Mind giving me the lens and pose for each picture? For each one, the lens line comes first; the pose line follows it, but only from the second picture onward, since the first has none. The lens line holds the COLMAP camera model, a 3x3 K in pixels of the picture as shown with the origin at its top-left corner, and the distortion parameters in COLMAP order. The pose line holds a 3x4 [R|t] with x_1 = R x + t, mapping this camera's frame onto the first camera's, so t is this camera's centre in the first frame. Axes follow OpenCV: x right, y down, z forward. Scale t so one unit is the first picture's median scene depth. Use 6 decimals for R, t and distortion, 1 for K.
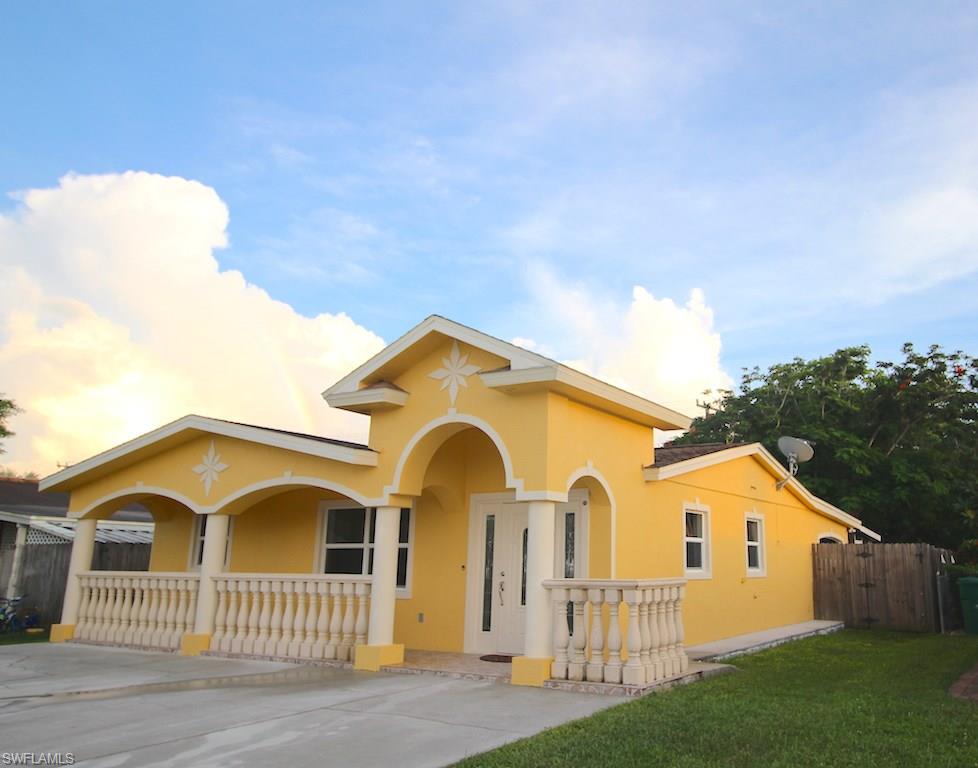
lens RADIAL K [[852.2, 0, 489.0], [0, 852.2, 384.0], [0, 0, 1]] dist [0.008289, 0.013657]
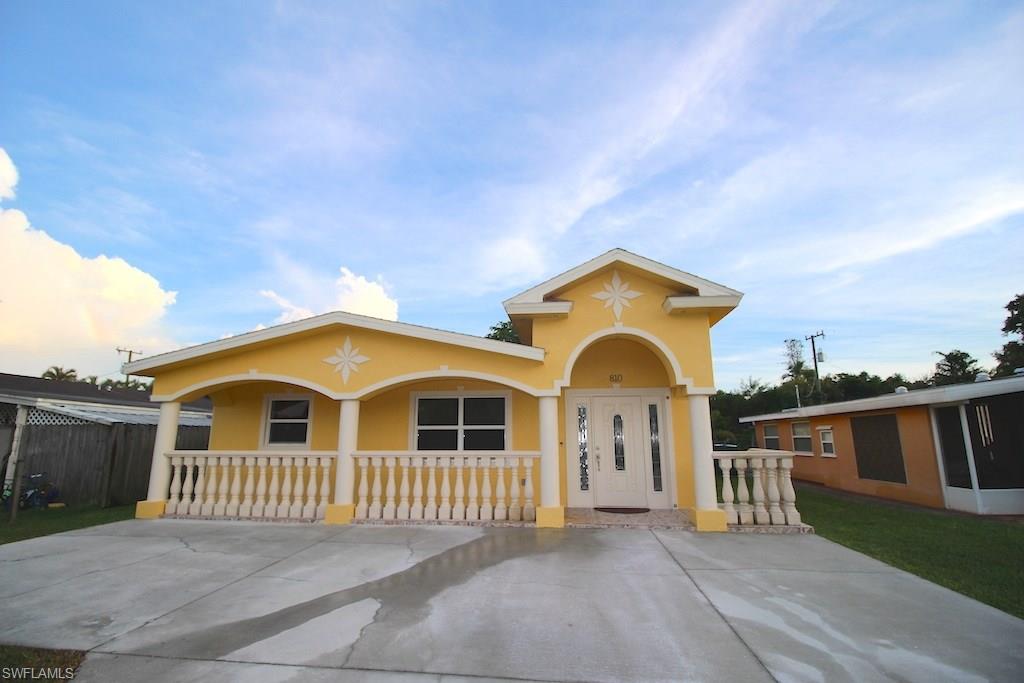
lens RADIAL K [[537.0, 0, 512.0], [0, 537.0, 341.5], [0, 0, 1]] dist [0.017675, -0.046311]
pose [[0.909449, 0.066881, 0.410402, -0.396256], [-0.077446, 0.996955, 0.009150, 0.047314], [-0.408540, -0.040106, 0.911859, 0.239750]]
